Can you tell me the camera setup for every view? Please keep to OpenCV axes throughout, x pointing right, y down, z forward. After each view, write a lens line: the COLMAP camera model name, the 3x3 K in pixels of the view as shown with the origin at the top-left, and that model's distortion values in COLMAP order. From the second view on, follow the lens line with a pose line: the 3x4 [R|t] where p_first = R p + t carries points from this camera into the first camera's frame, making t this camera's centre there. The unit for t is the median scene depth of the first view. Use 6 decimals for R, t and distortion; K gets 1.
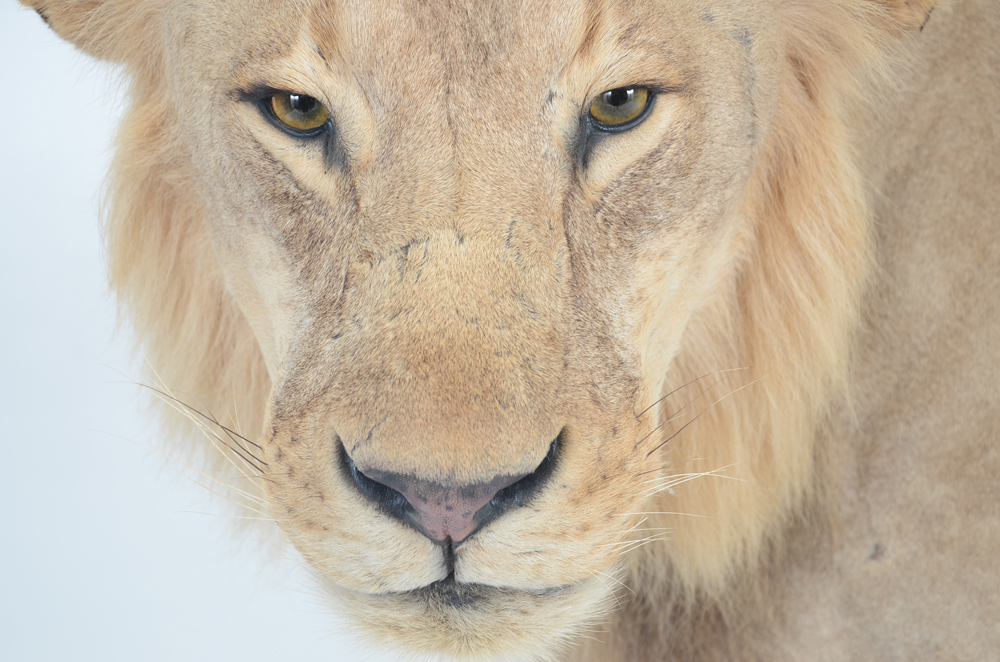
lens RADIAL K [[2342.4, 0, 501.5], [0, 2342.4, 330.7], [0, 0, 1]] dist [0.555795, 0.000000]
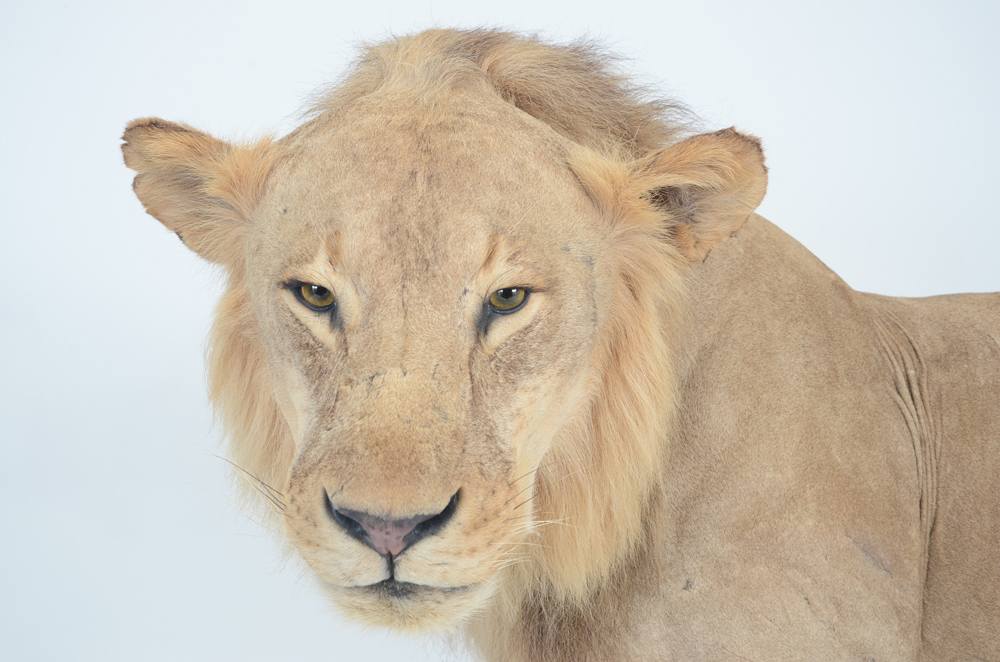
lens RADIAL K [[1659.4, 0, 503.7], [0, 1659.4, 333.5], [0, 0, 1]] dist [0.255237, 0.000000]
pose [[0.999054, 0.035116, -0.025640, 0.077000], [-0.036904, 0.996651, -0.072965, 0.015412], [0.022992, 0.073843, 0.997005, -0.173064]]
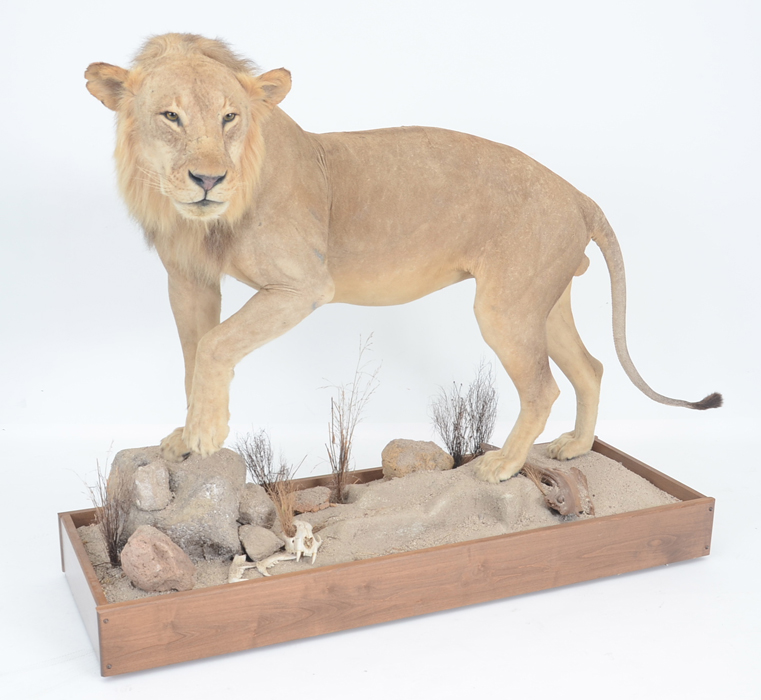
lens RADIAL K [[1153.6, 0, 379.2], [0, 1153.6, 346.7], [0, 0, 1]] dist [-0.037448, 0.000000]
pose [[0.934796, -0.036490, 0.353307, -0.591066], [0.030536, 0.999282, 0.022412, 0.391498], [-0.353871, -0.010162, 0.935239, -1.655277]]
